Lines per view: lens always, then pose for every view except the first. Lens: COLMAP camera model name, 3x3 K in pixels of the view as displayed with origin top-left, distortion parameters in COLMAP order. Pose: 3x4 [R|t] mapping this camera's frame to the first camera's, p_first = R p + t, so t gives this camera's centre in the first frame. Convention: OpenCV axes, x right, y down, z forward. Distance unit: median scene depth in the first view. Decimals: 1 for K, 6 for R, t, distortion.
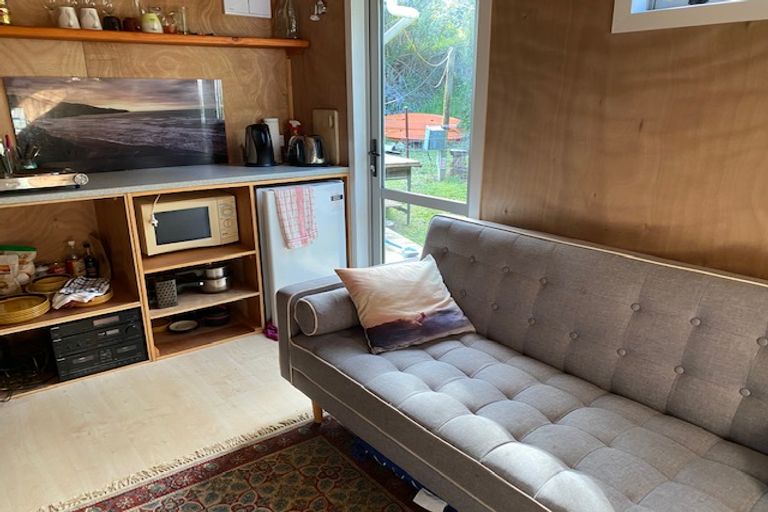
lens RADIAL K [[559.4, 0, 384.0], [0, 559.4, 256.0], [0, 0, 1]] dist [0.011879, -0.002574]
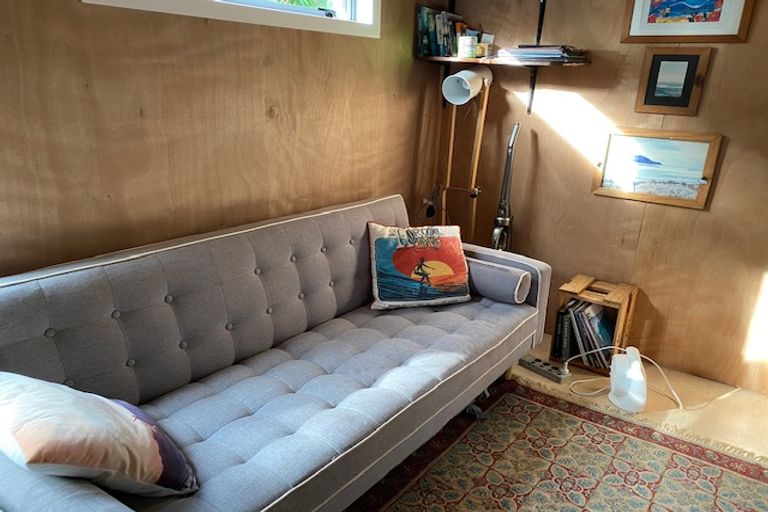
lens RADIAL K [[561.1, 0, 383.0], [0, 561.1, 273.9], [0, 0, 1]] dist [0.000432, -0.001659]
pose [[-0.237781, -0.318616, 0.917575, -0.623528], [0.240129, 0.896064, 0.373374, -0.253646], [-0.941169, 0.309117, -0.136558, 0.867302]]
